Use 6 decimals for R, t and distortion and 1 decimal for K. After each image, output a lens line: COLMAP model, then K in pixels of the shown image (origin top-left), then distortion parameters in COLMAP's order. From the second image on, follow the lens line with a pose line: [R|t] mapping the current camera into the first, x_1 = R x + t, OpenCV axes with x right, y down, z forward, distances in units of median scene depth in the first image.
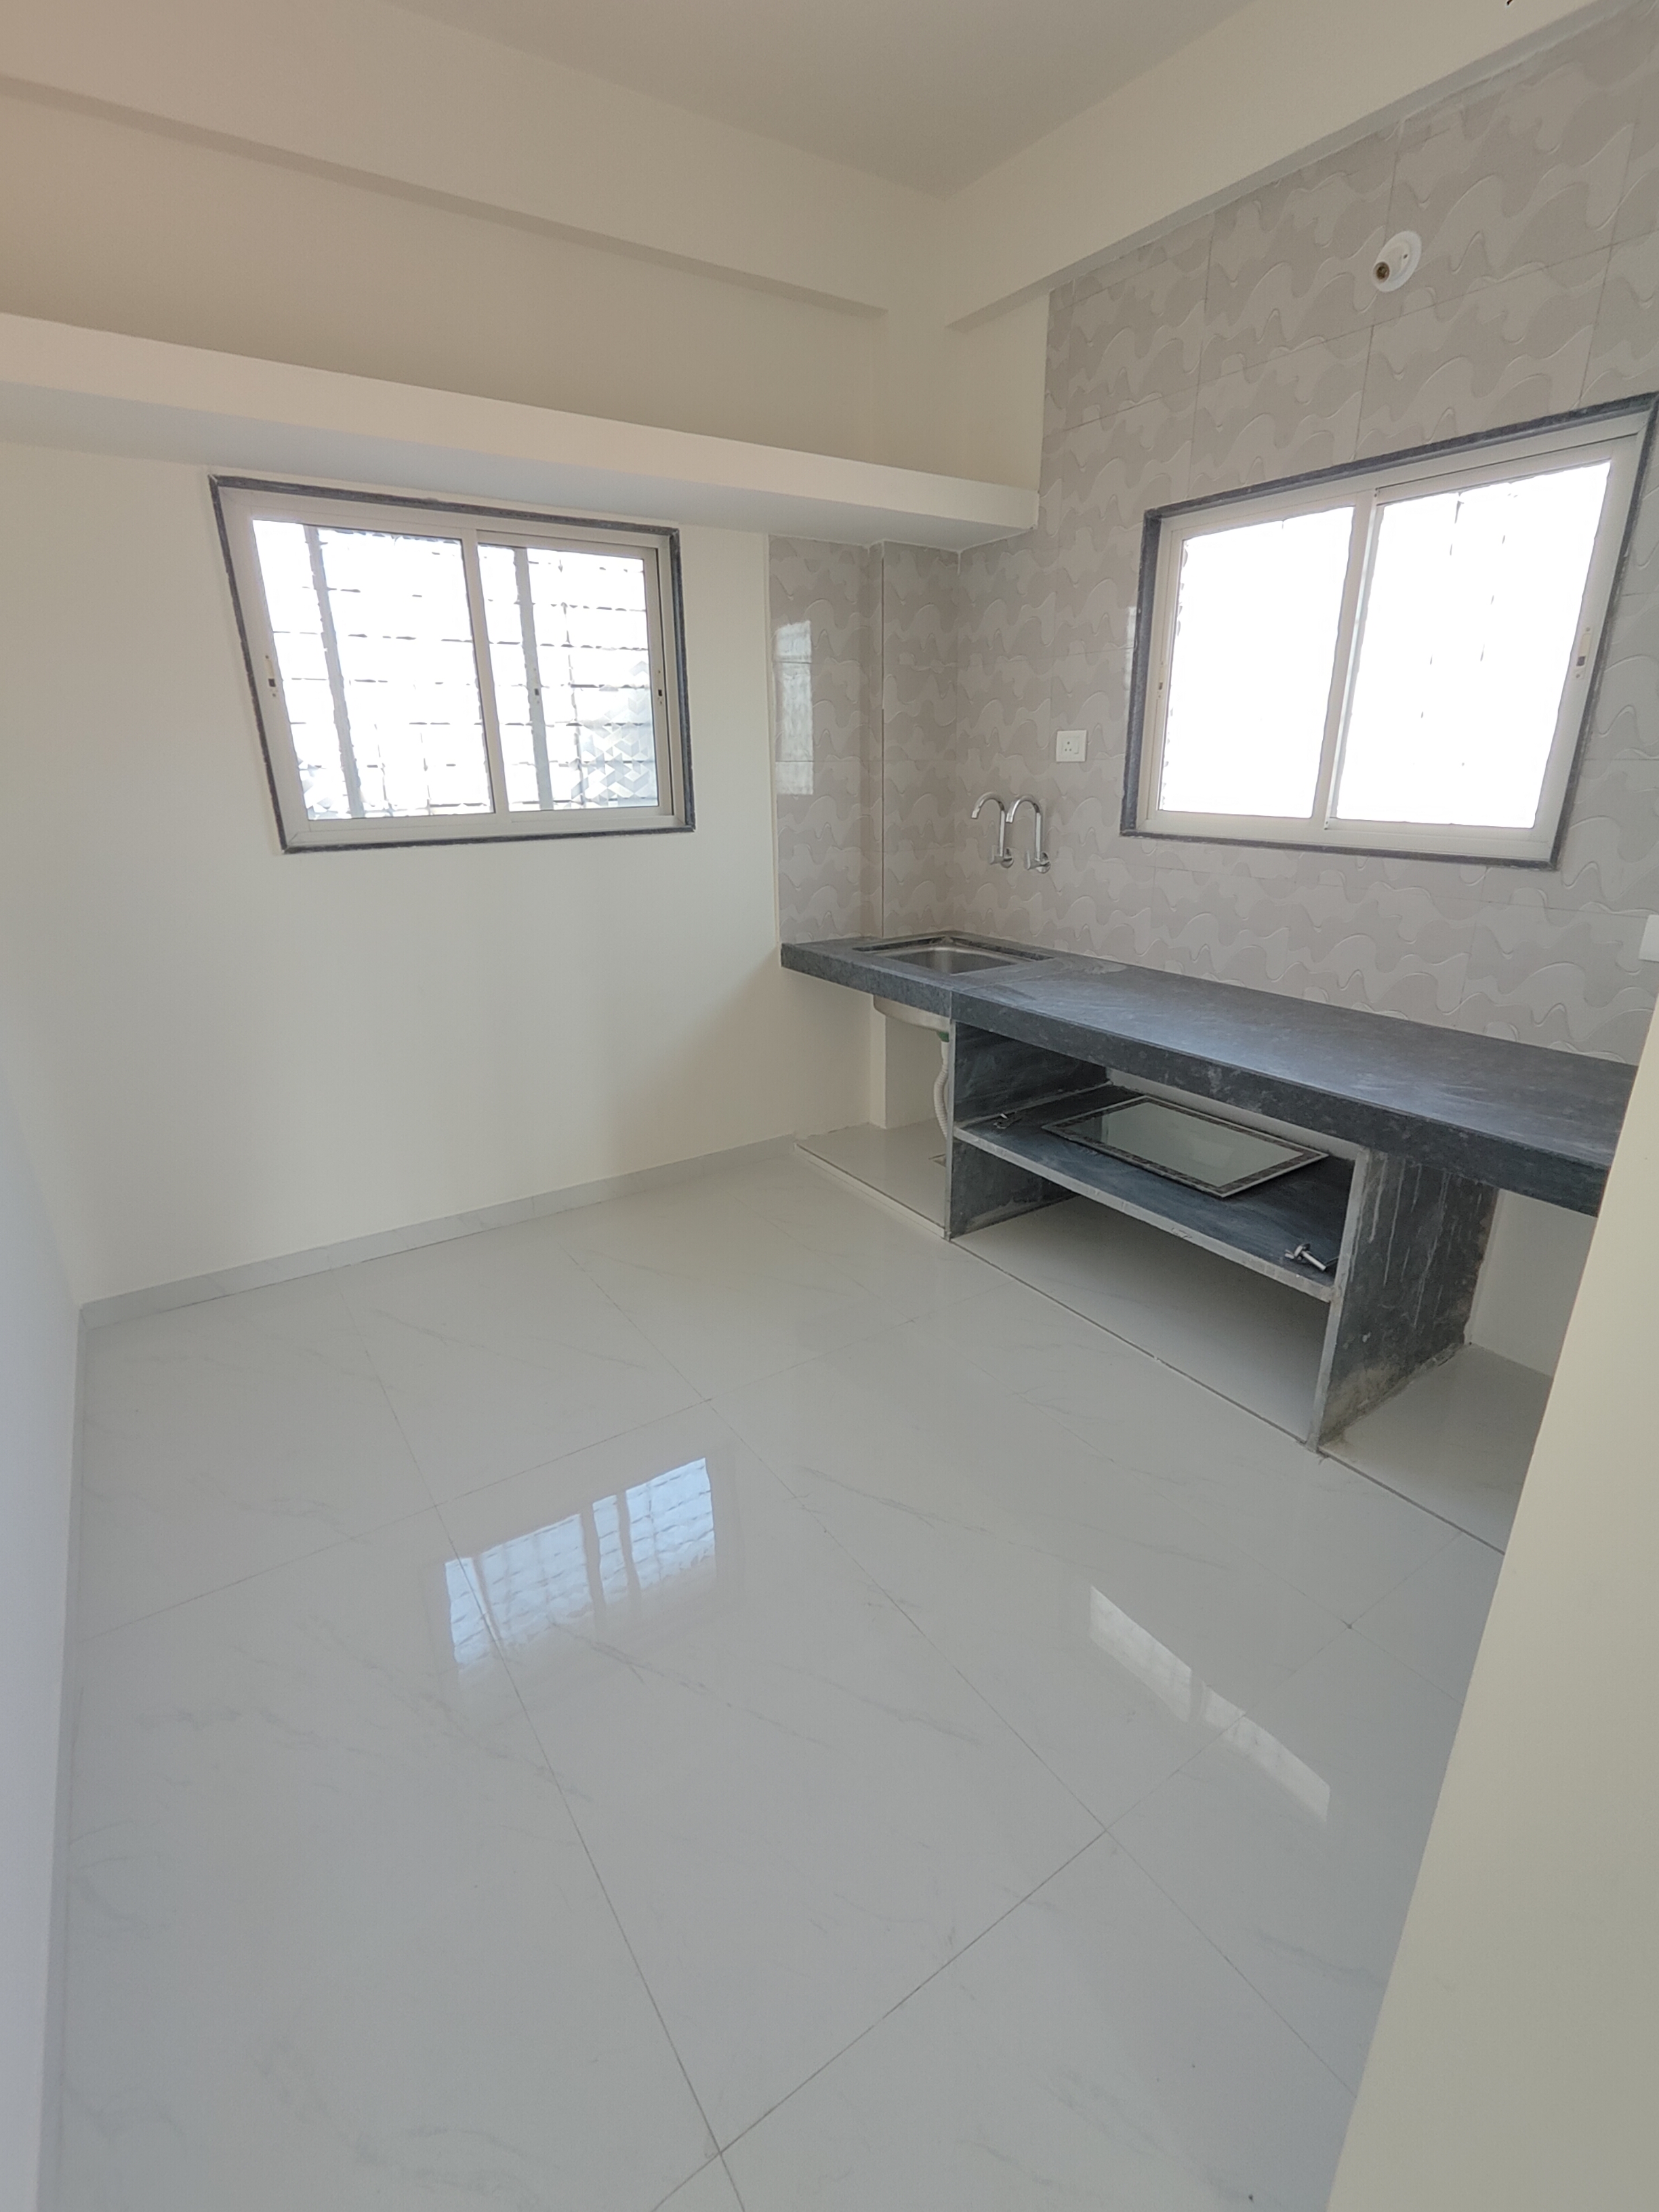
lens RADIAL K [[1013.4, 0, 836.2], [0, 1013.4, 1109.9], [0, 0, 1]] dist [-0.009982, 0.001291]
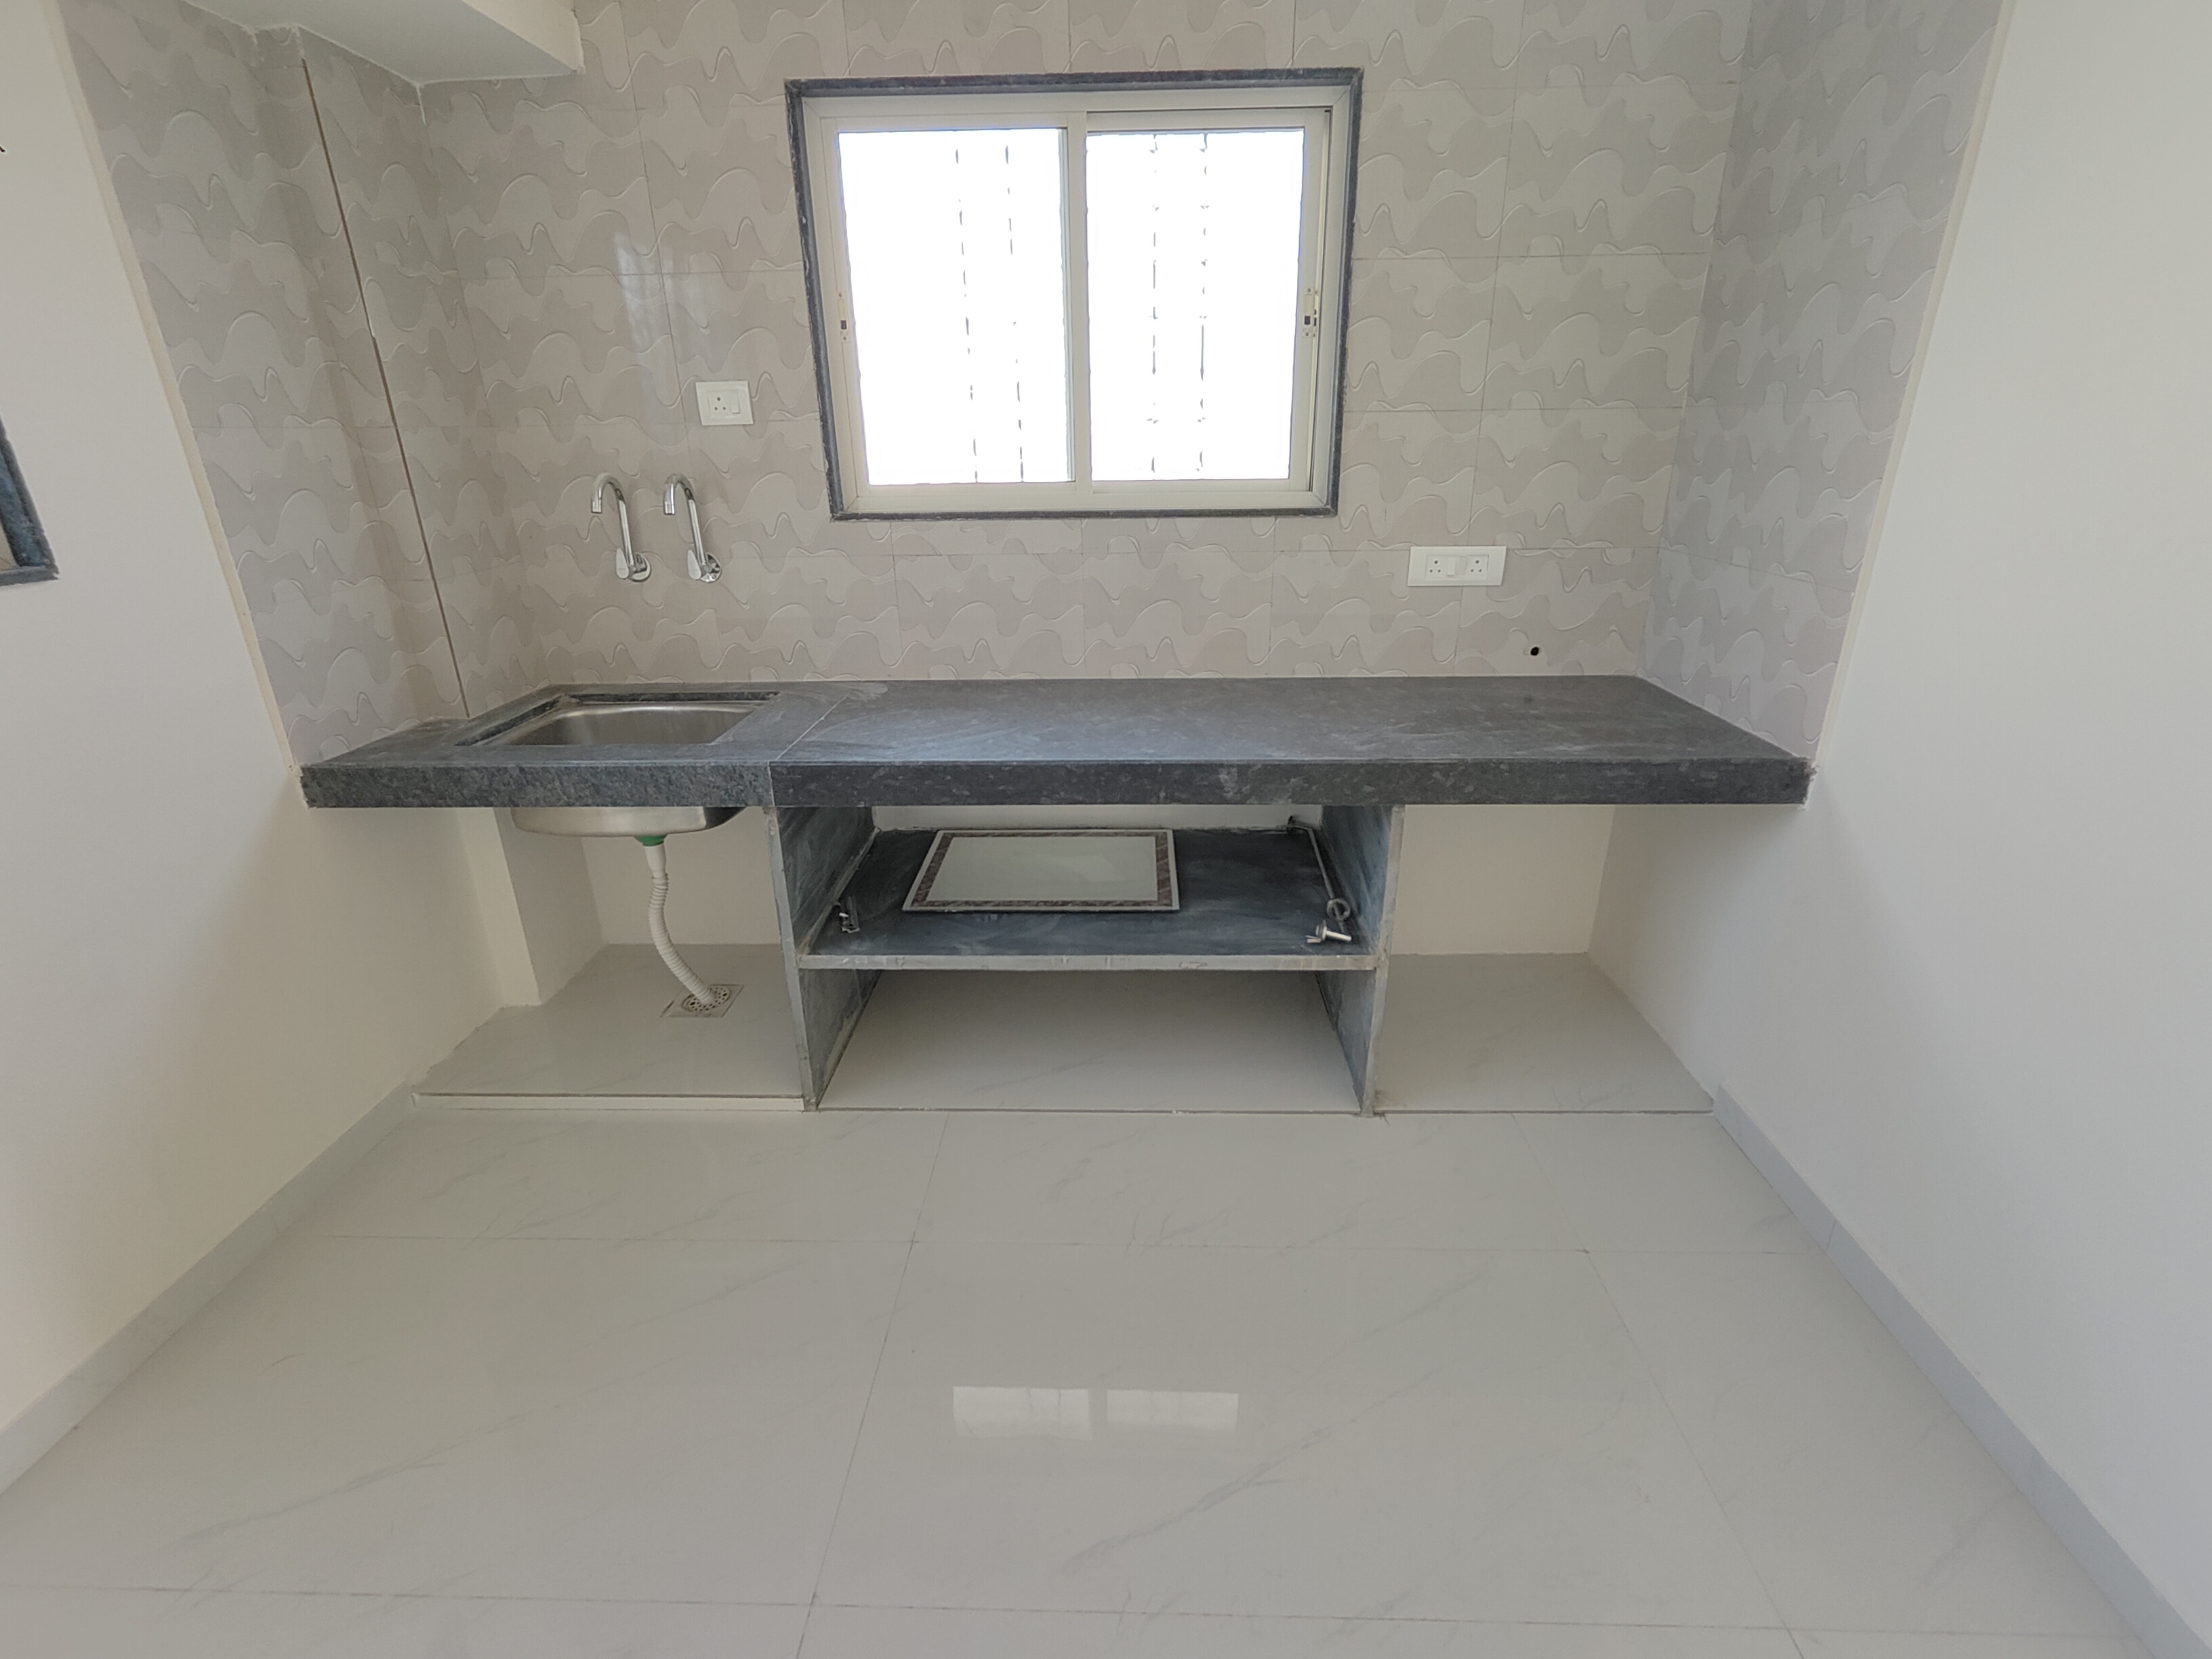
lens RADIAL K [[1013.4, 0, 1114.7], [0, 1013.4, 814.8], [0, 0, 1]] dist [-0.009982, 0.001291]
pose [[0.583980, -0.286794, 0.759418, -0.243096], [0.278084, 0.949585, 0.144768, -0.109850], [-0.762651, 0.126640, 0.634292, 0.375001]]
